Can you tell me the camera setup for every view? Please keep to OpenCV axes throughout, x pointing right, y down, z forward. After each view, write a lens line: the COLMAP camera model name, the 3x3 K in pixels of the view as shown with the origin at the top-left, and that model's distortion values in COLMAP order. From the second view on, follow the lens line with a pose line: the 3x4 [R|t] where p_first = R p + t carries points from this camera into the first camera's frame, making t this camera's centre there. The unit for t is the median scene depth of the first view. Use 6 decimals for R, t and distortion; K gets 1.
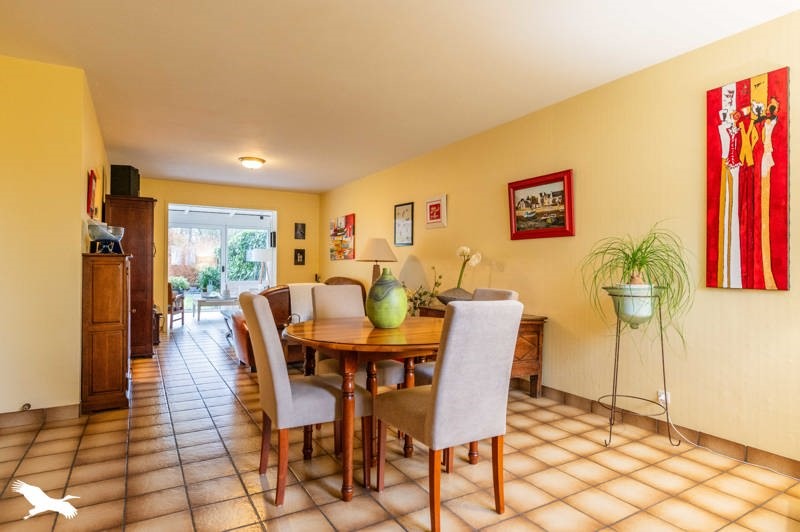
lens RADIAL K [[459.4, 0, 402.7], [0, 459.4, 269.3], [0, 0, 1]] dist [-0.001820, -0.000561]
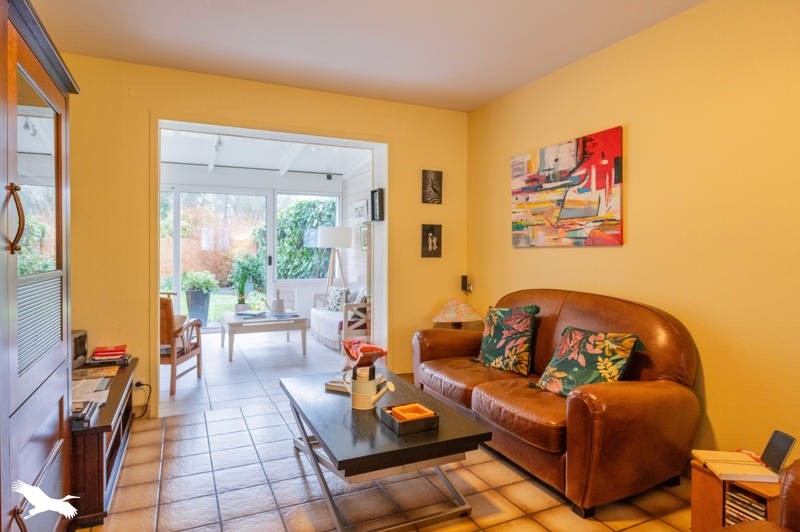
lens RADIAL K [[459.4, 0, 396.9], [0, 459.4, 258.9], [0, 0, 1]] dist [-0.001820, -0.000561]
pose [[0.996809, -0.002847, -0.079768, -0.221442], [0.004265, 0.999836, 0.017609, -0.016241], [0.079705, -0.017893, 0.996658, 0.514196]]
